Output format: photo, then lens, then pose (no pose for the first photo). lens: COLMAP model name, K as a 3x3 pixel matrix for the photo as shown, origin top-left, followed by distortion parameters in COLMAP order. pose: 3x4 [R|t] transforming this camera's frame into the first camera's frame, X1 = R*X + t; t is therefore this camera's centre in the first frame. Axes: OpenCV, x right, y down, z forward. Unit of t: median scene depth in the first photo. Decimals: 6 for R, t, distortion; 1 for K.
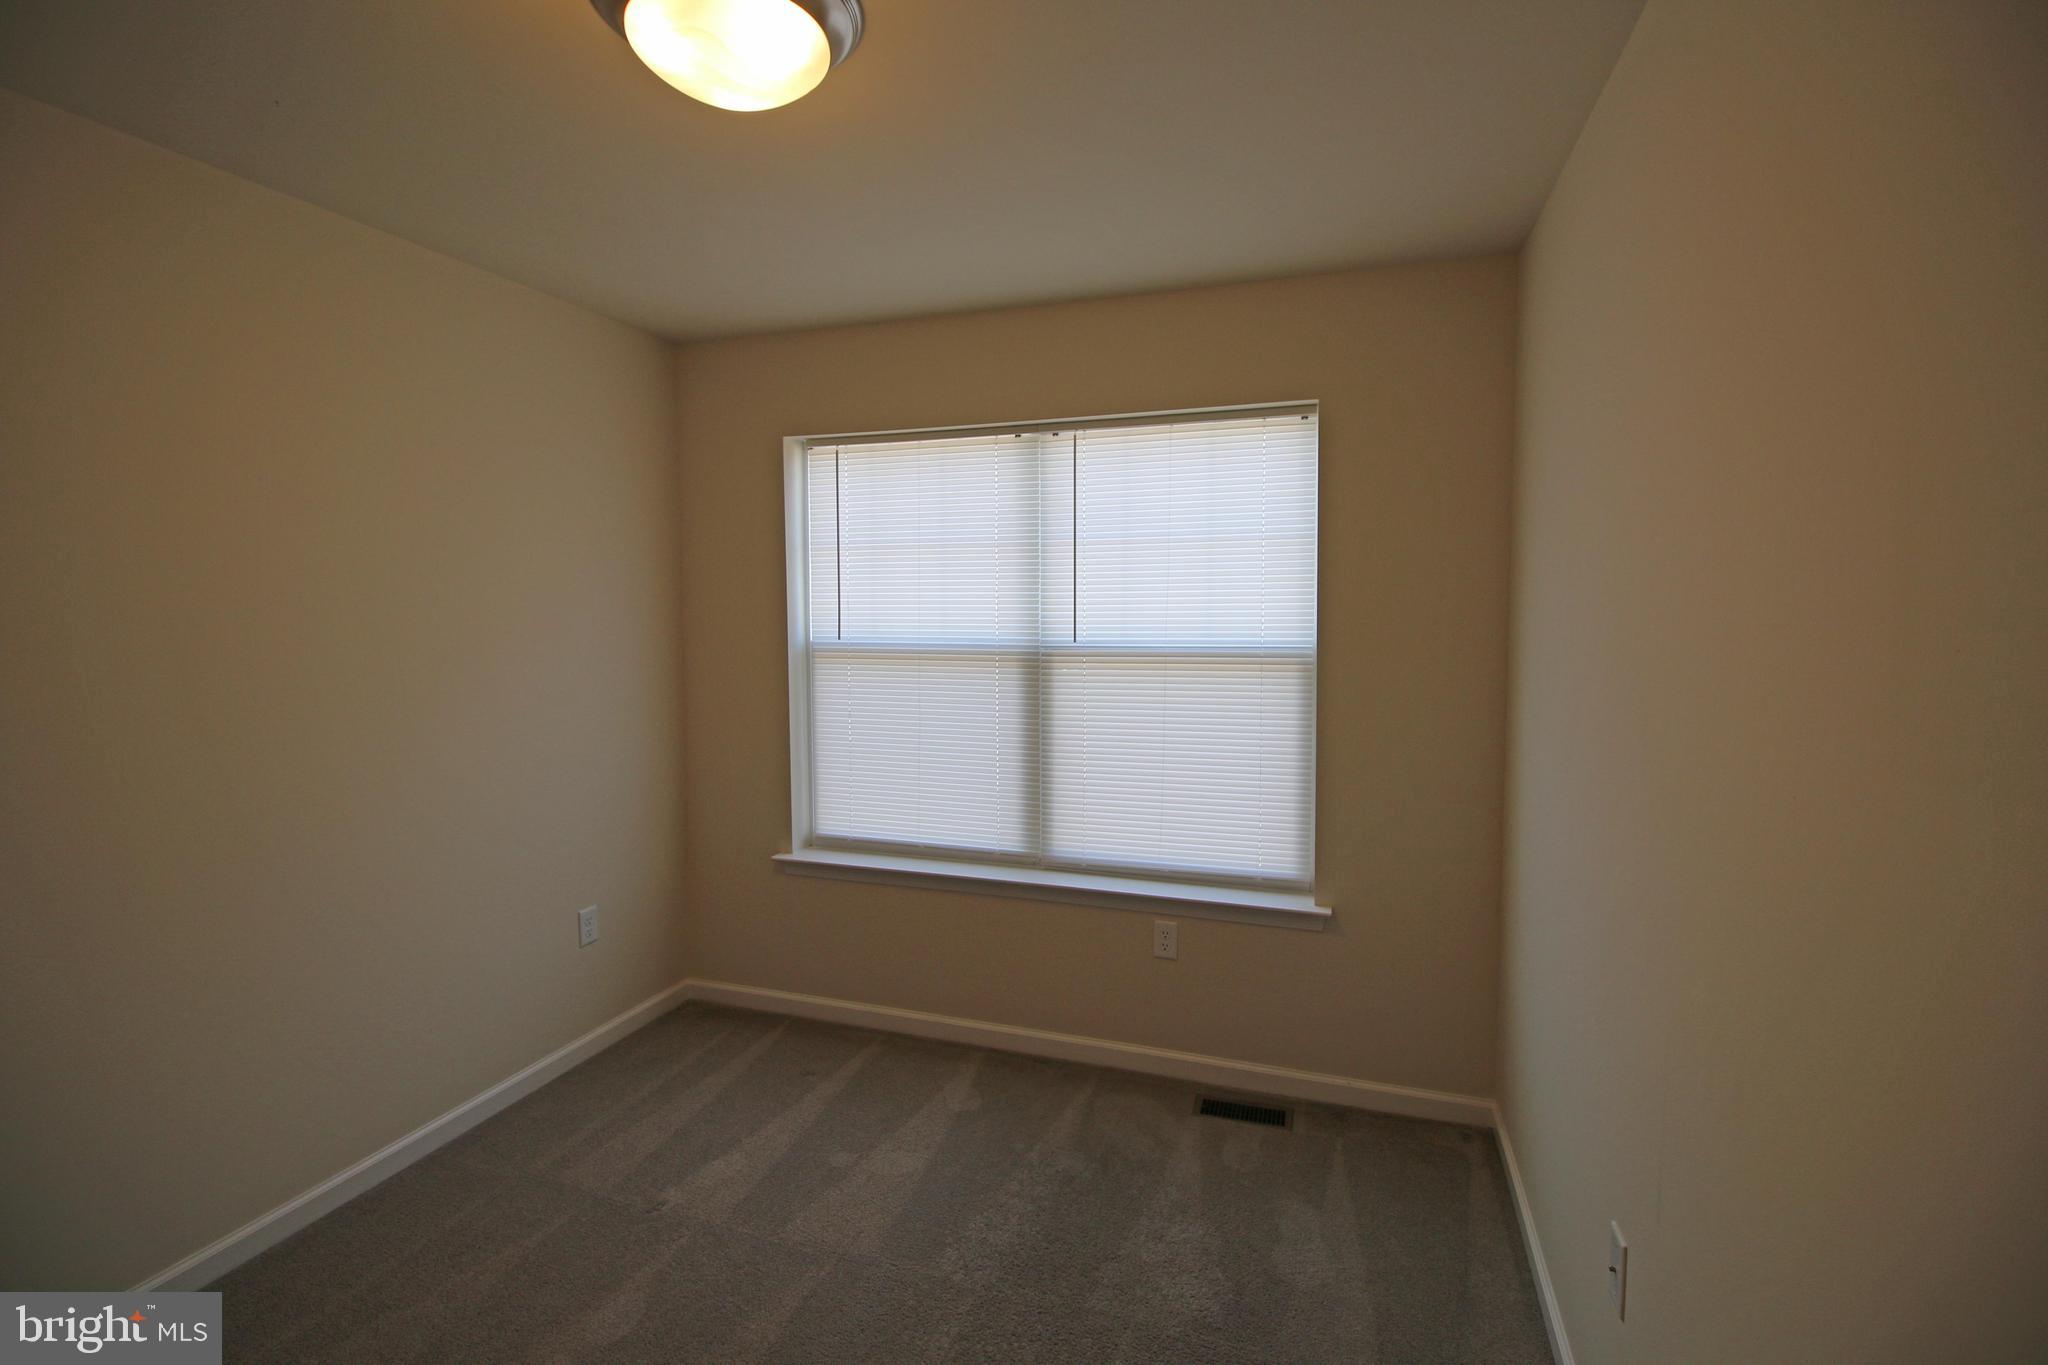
lens RADIAL K [[934.2, 0, 1024.0], [0, 934.2, 682.5], [0, 0, 1]] dist [0.001632, 0.000037]
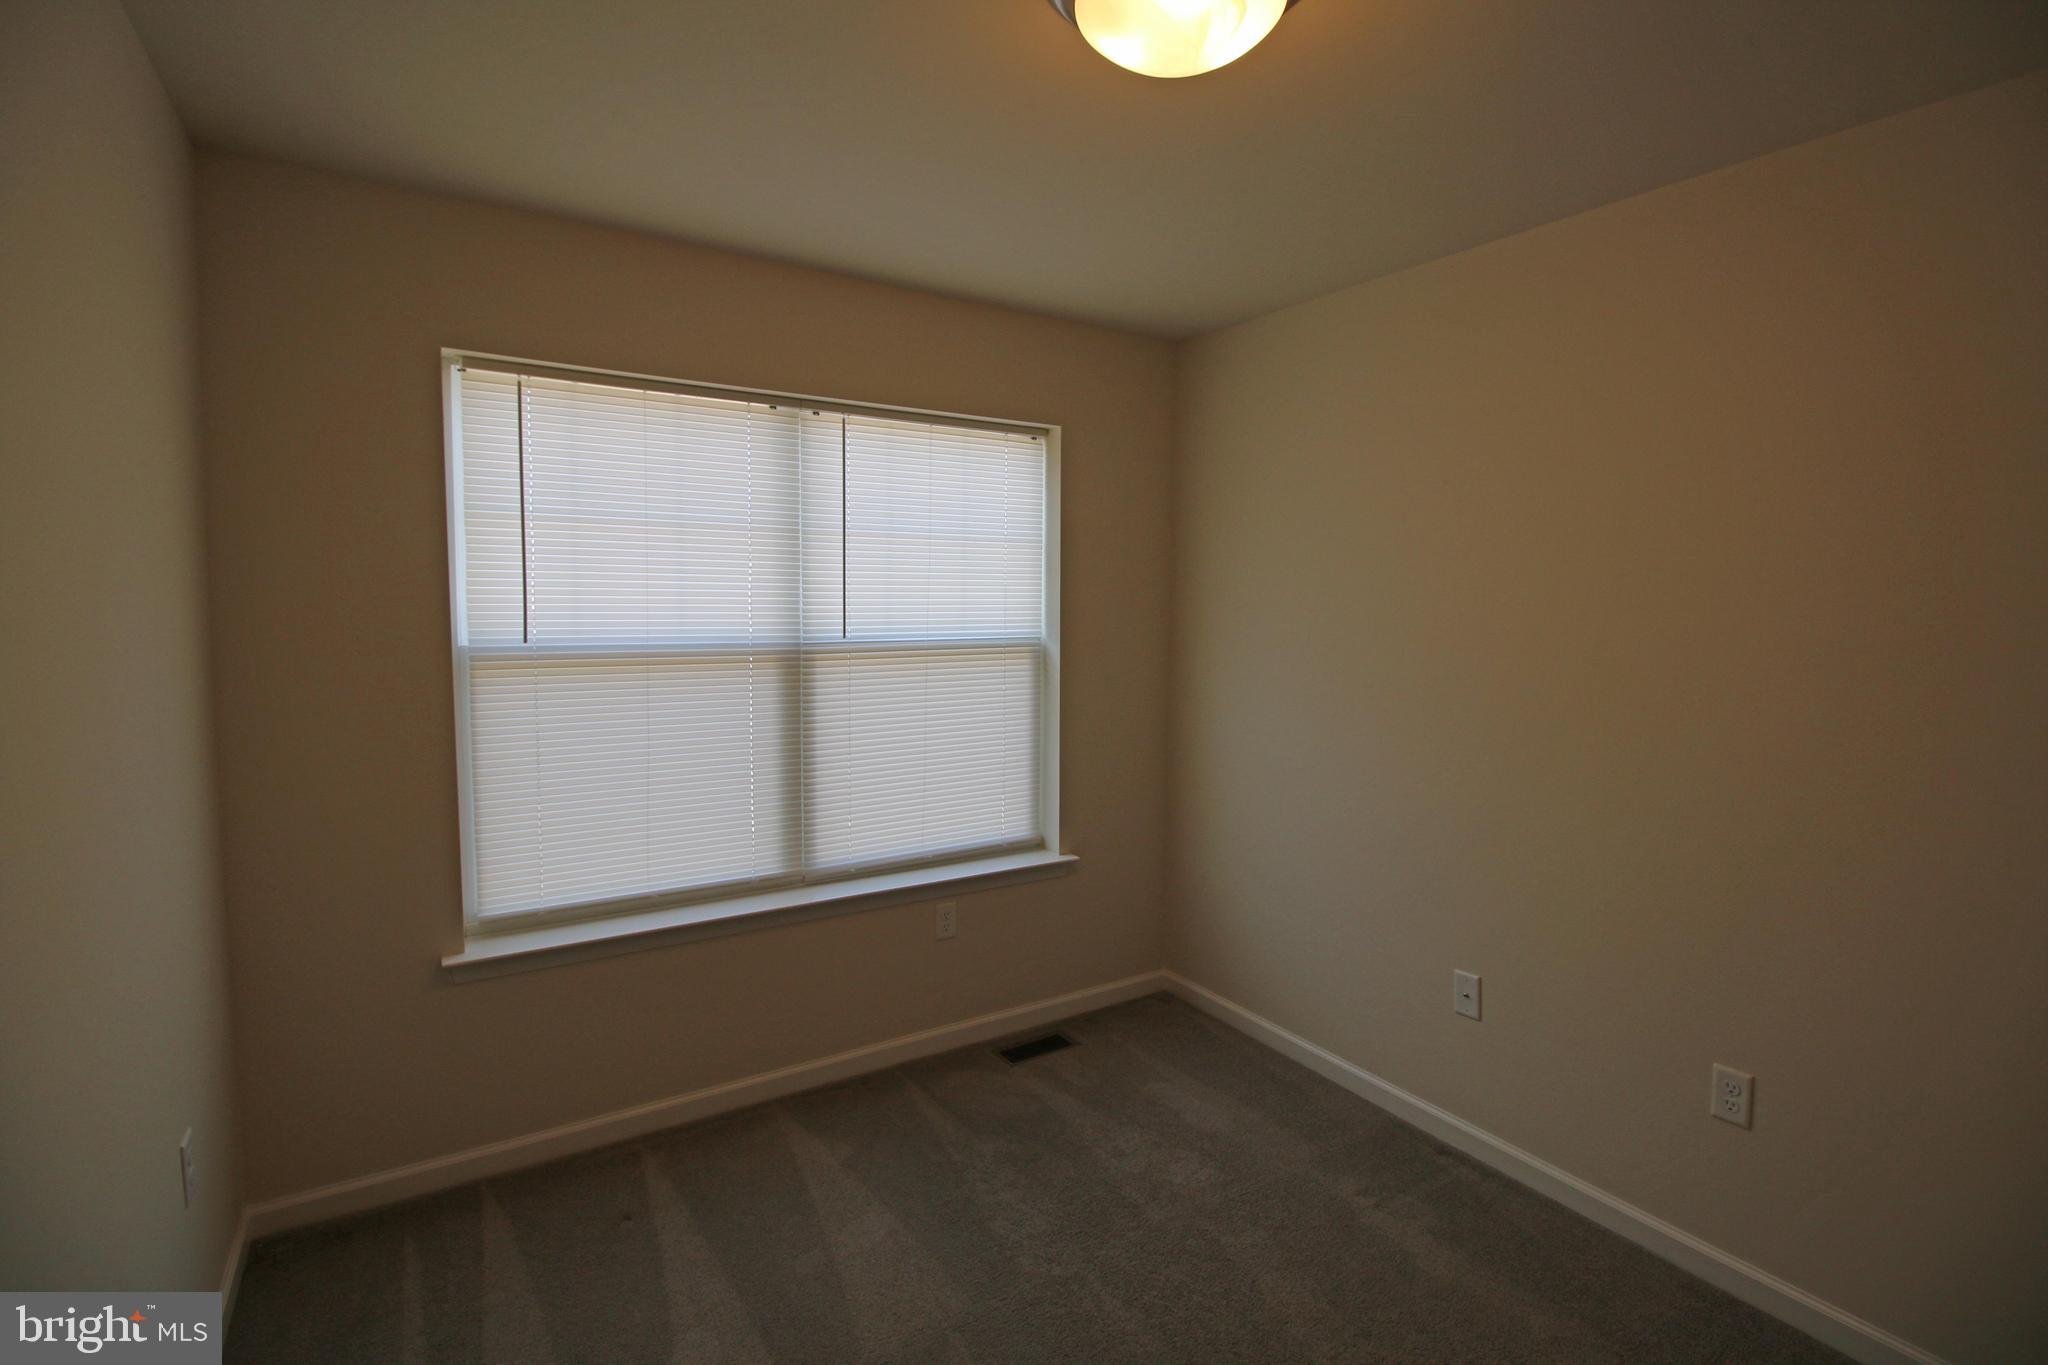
lens RADIAL K [[970.2, 0, 976.9], [0, 970.2, 680.5], [0, 0, 1]] dist [0.000985, -0.000013]
pose [[0.625191, -0.061586, 0.778038, -0.616459], [0.047848, 0.998031, 0.040552, -0.032953], [-0.779004, 0.011875, 0.626907, 0.273877]]
